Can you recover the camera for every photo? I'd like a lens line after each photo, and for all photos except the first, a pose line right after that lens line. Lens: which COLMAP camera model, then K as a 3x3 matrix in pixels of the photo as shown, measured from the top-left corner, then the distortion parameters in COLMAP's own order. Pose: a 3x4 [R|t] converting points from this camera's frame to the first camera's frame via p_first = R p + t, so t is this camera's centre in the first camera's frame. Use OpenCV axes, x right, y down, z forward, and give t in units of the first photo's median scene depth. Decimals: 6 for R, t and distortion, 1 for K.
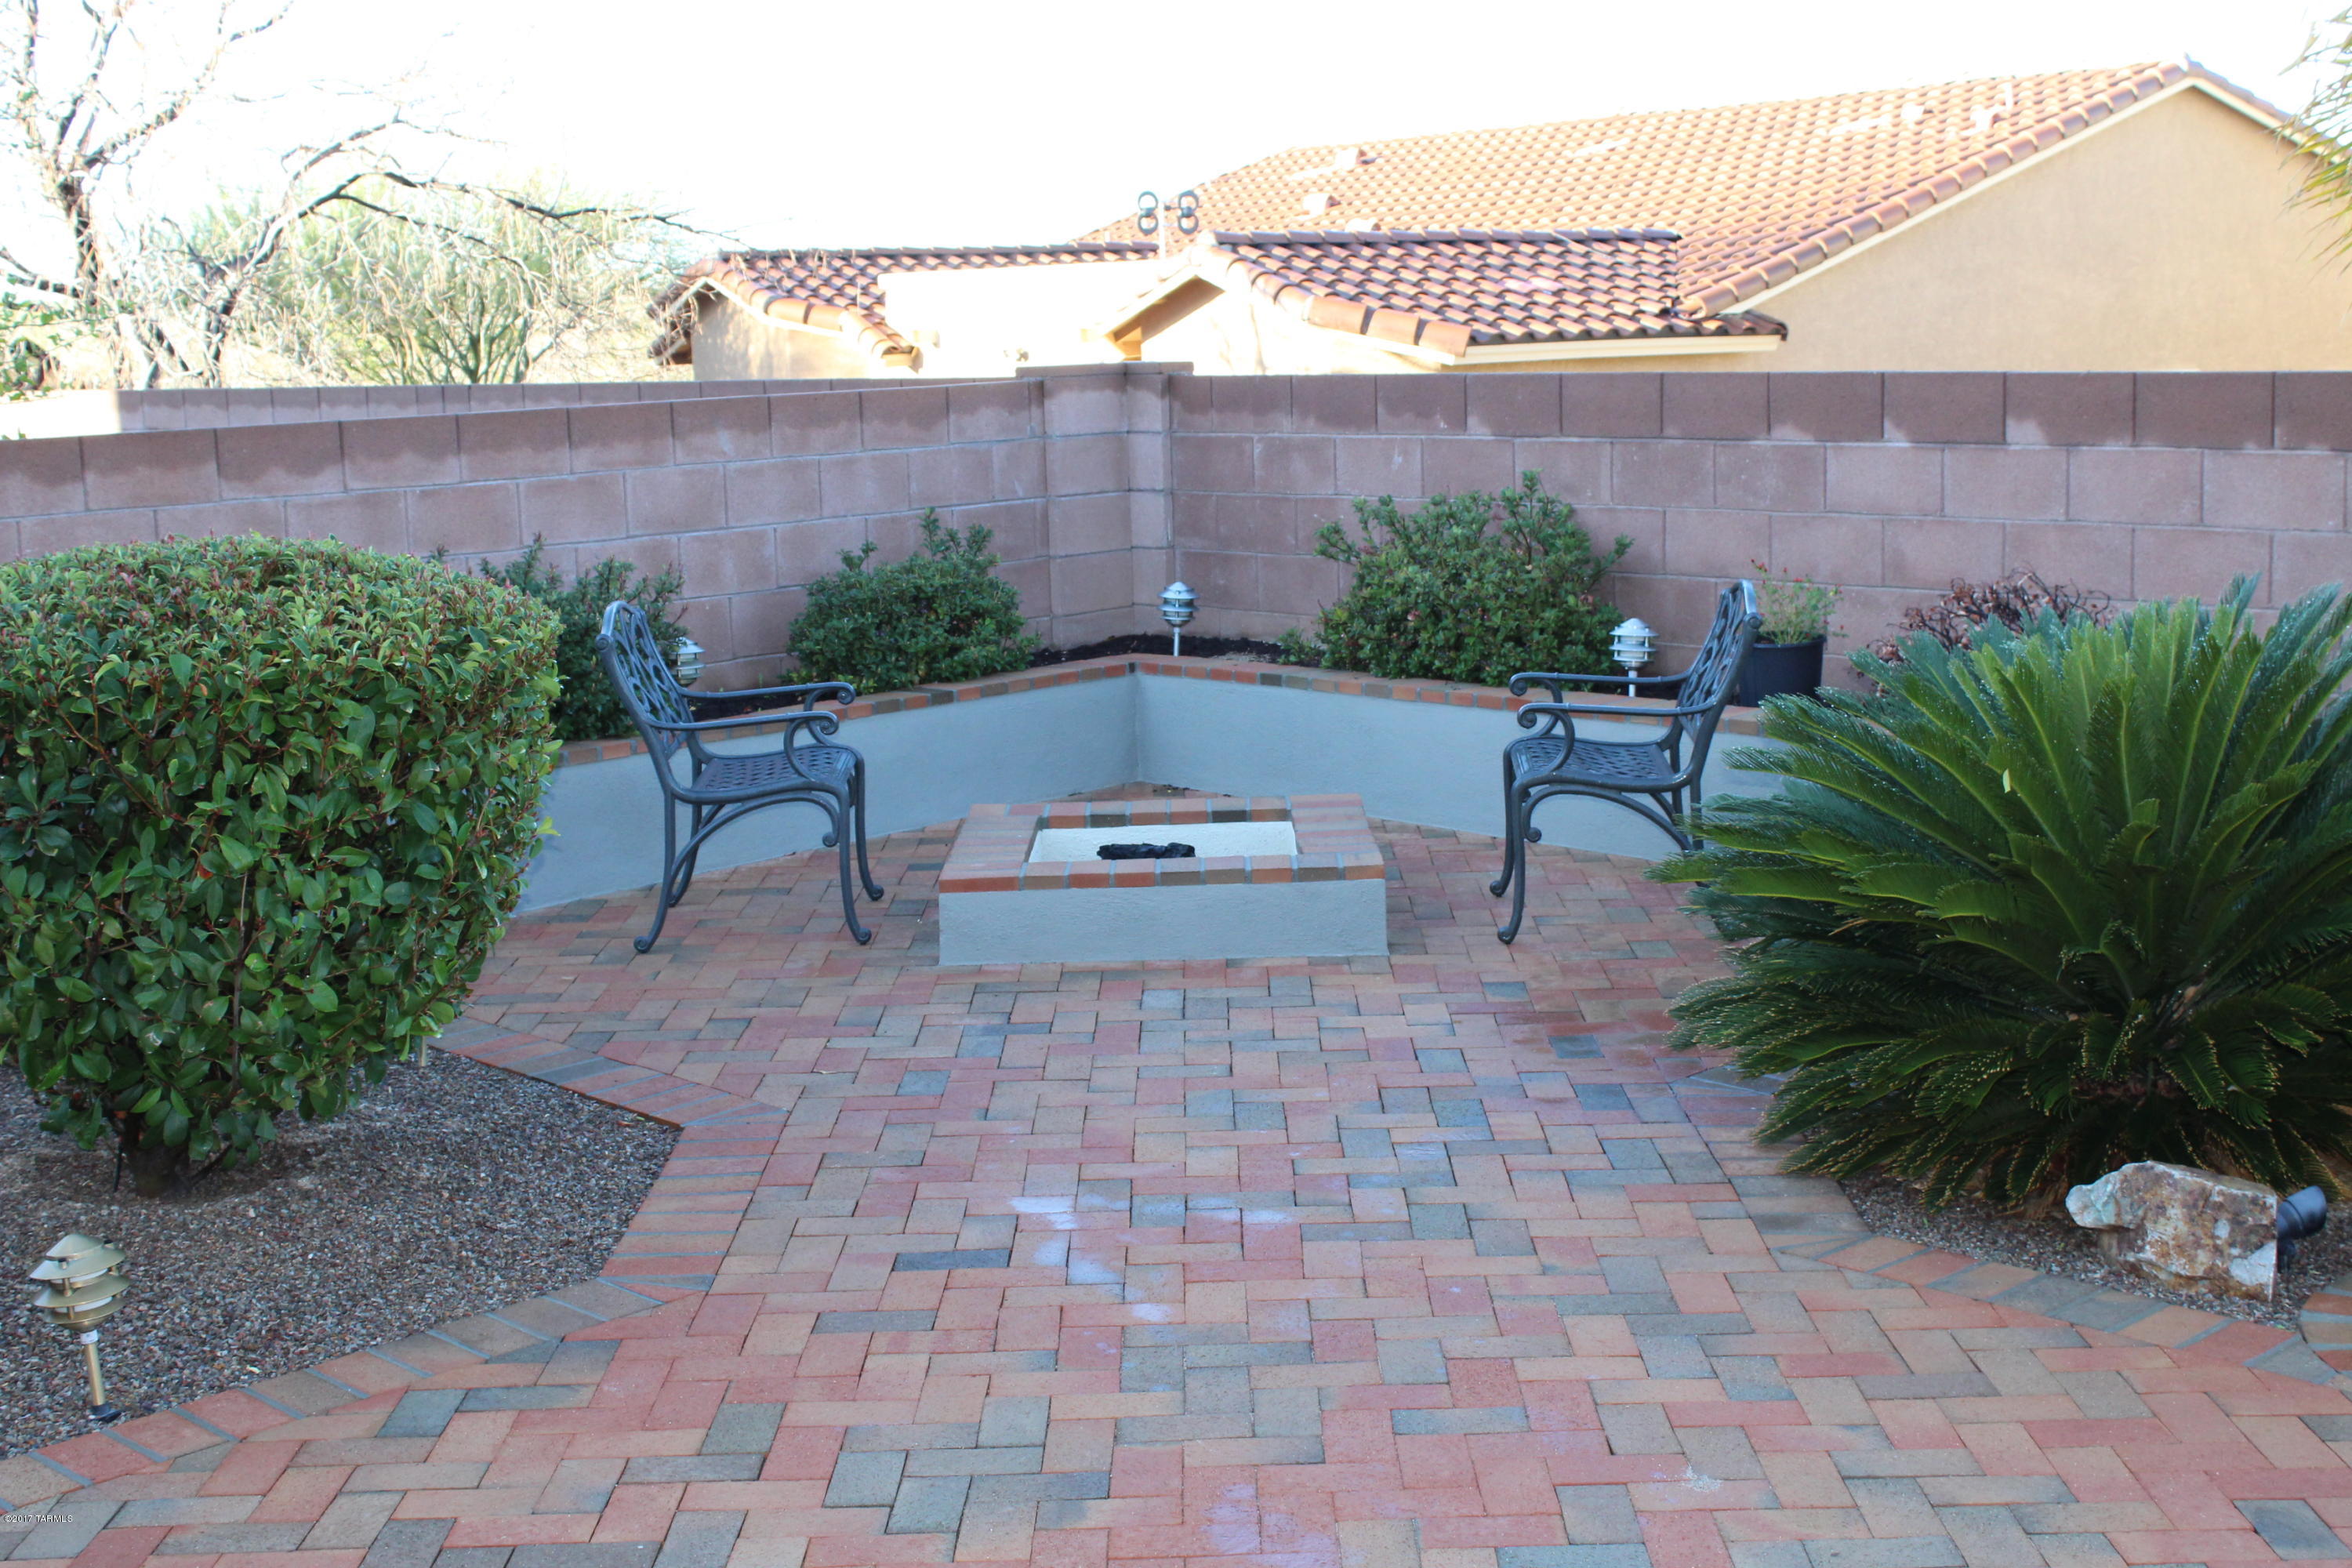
lens RADIAL K [[2974.8, 0, 1176.0], [0, 2974.8, 784.0], [0, 0, 1]] dist [-0.086881, 0.128708]
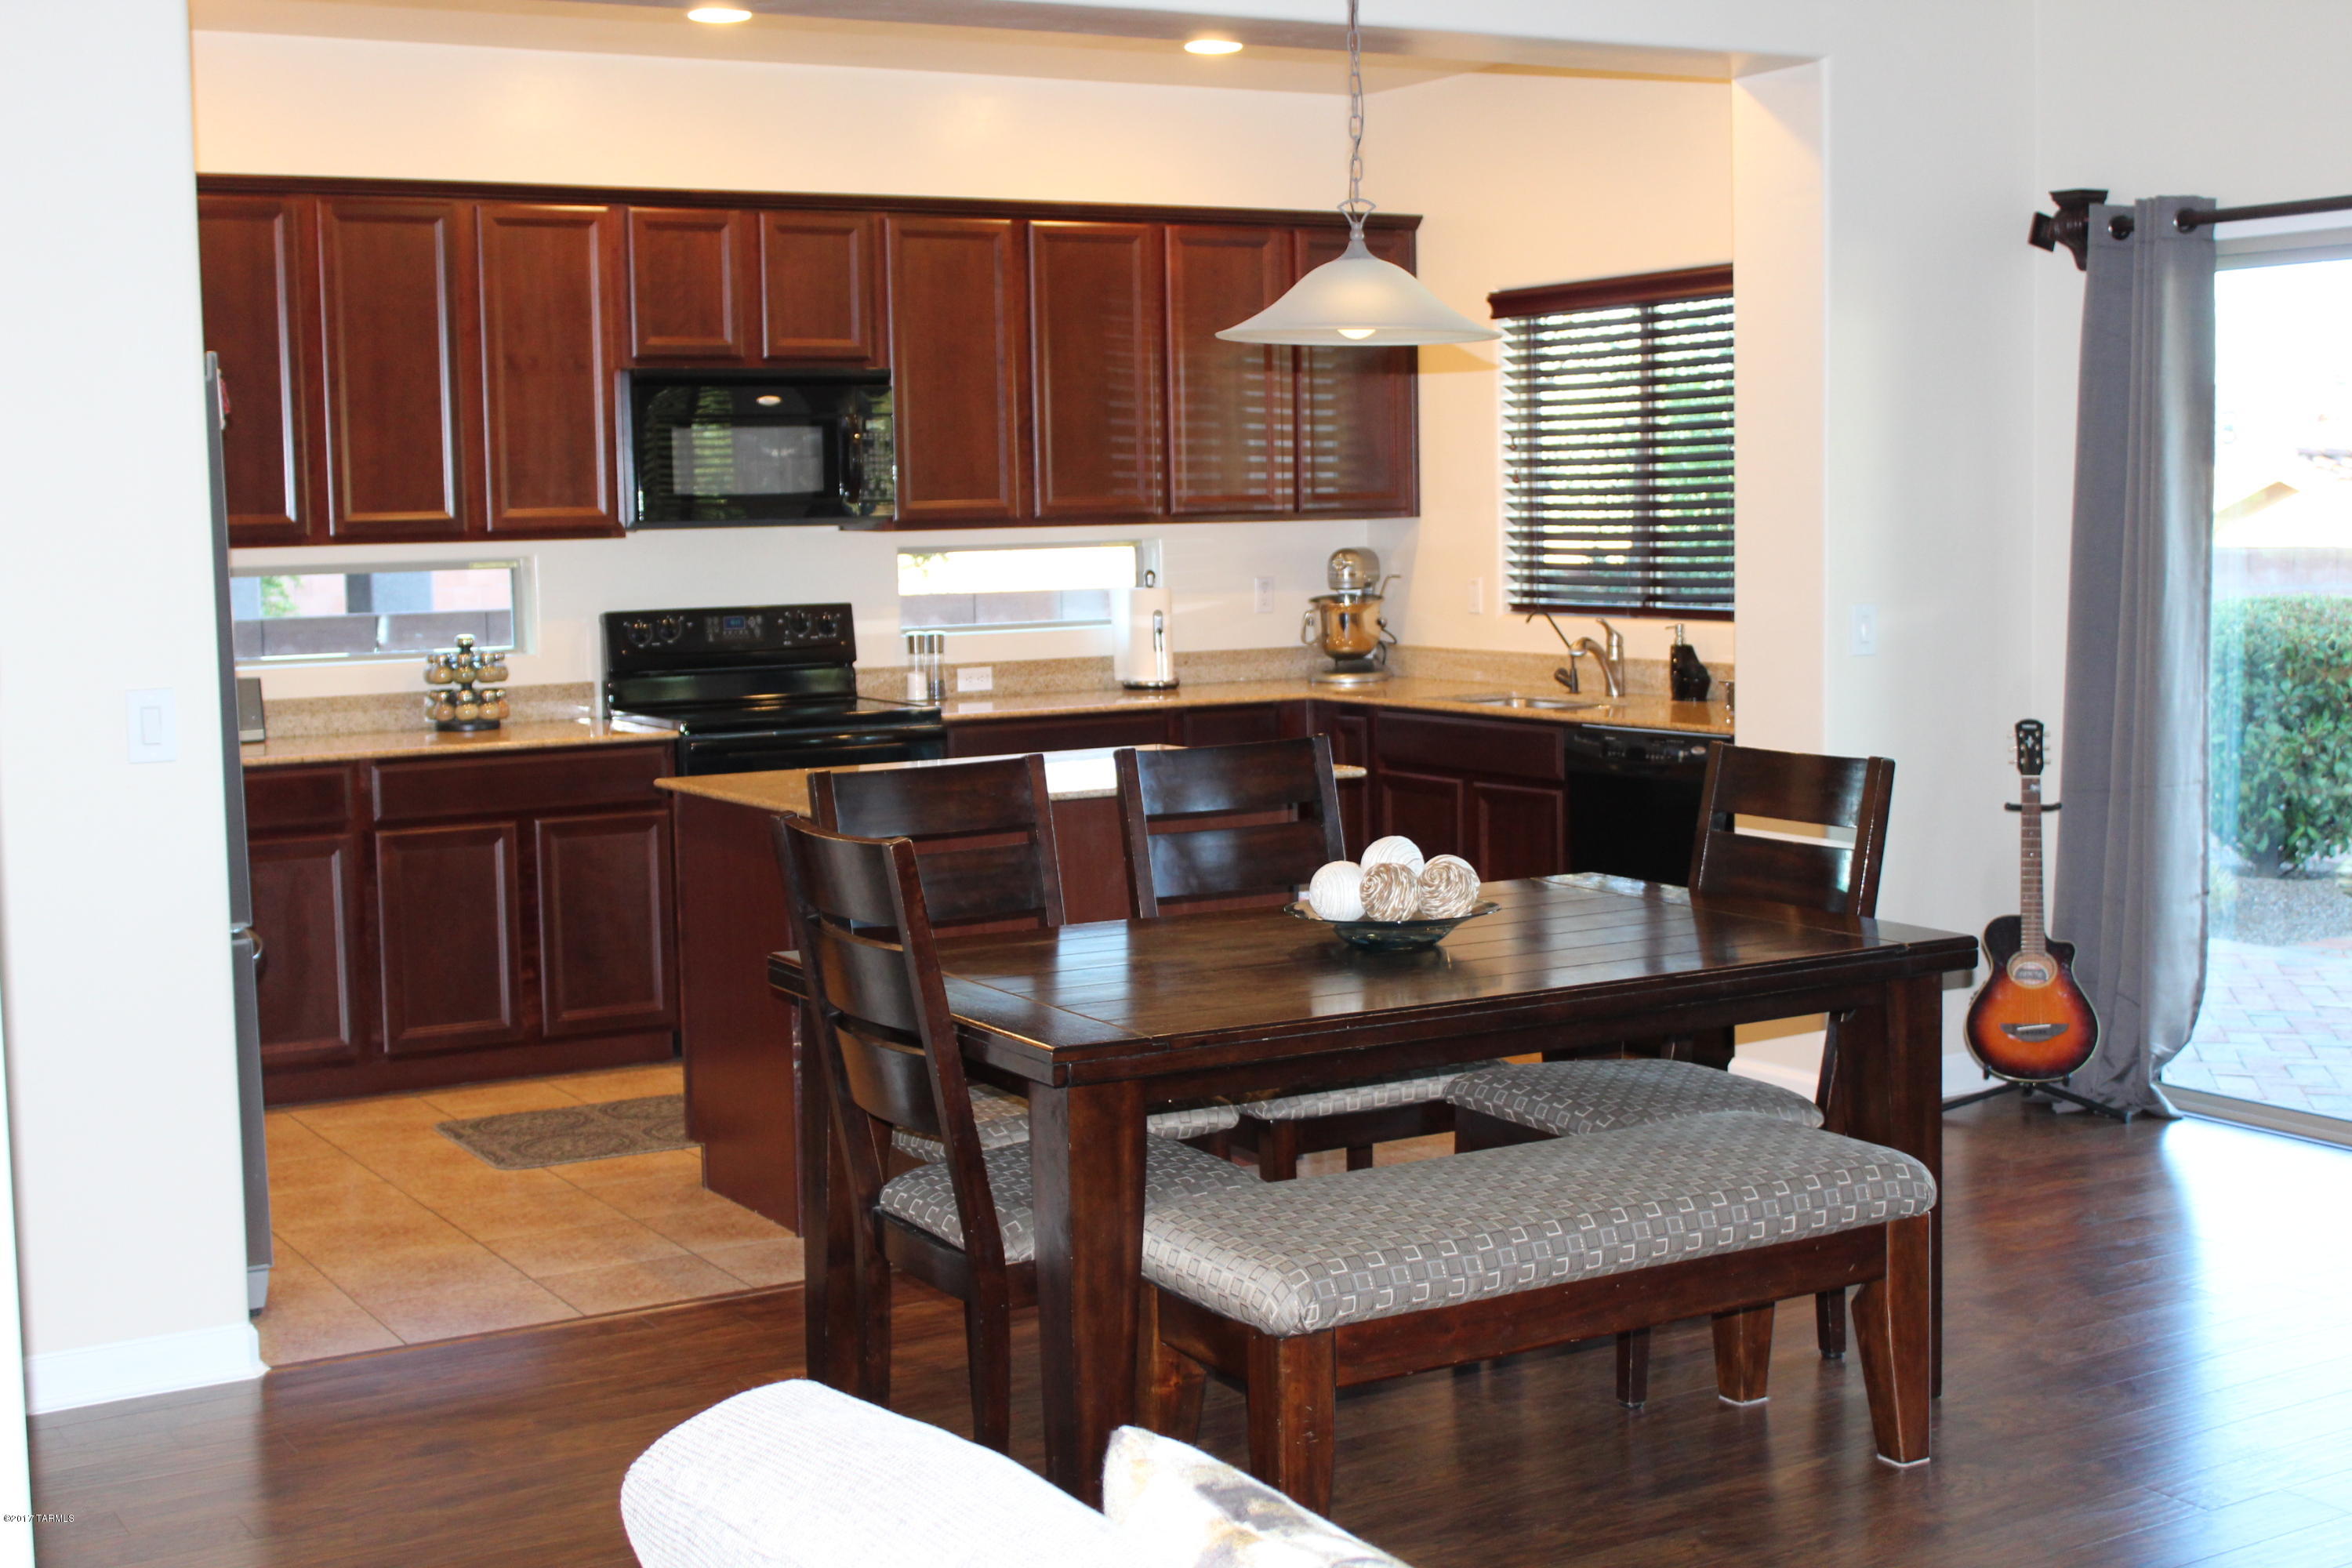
lens RADIAL K [[2974.8, 0, 1176.0], [0, 2974.8, 784.0], [0, 0, 1]] dist [-0.086881, 0.128708]
pose [[0.970023, 0.040406, -0.239631, -0.435680], [-0.055444, 0.996871, -0.056345, 0.166836], [0.236604, 0.067942, 0.969228, -0.972675]]
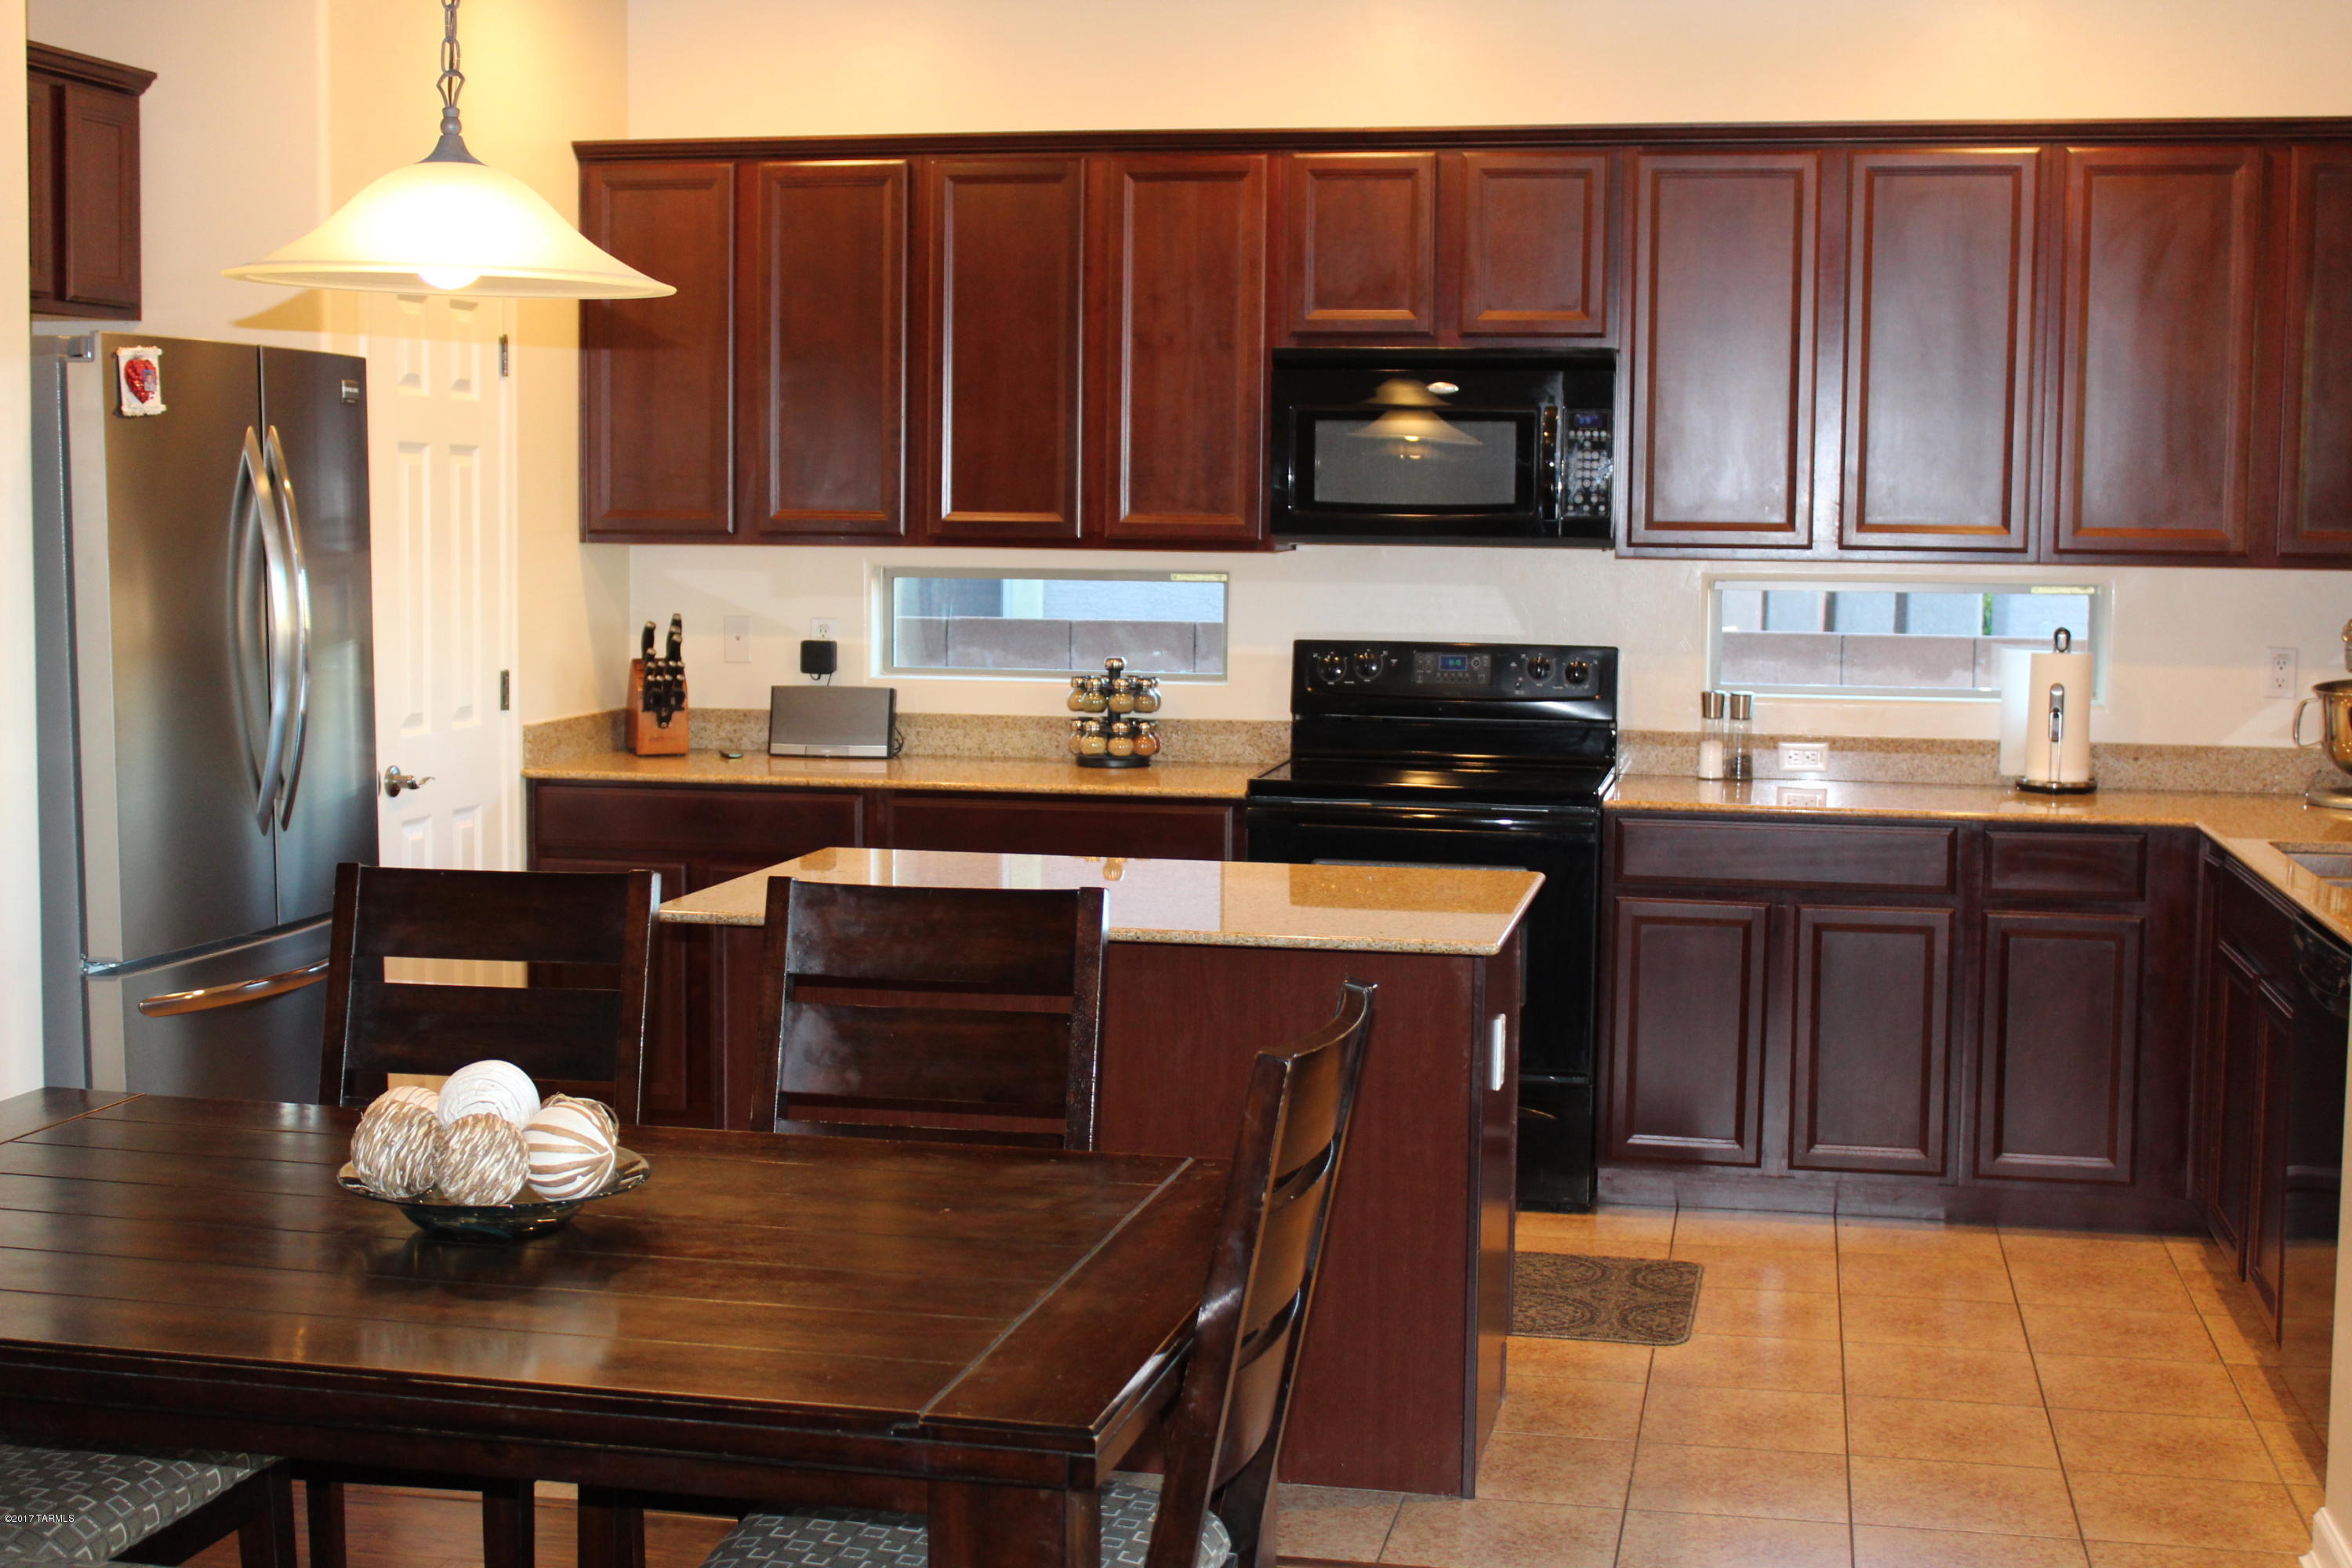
lens RADIAL K [[2974.8, 0, 1176.0], [0, 2974.8, 784.0], [0, 0, 1]] dist [-0.086881, 0.128708]
pose [[0.557414, 0.120648, -0.821422, -0.175700], [-0.168003, 0.985308, 0.030713, 0.078853], [0.813059, 0.120881, 0.569494, -0.530326]]
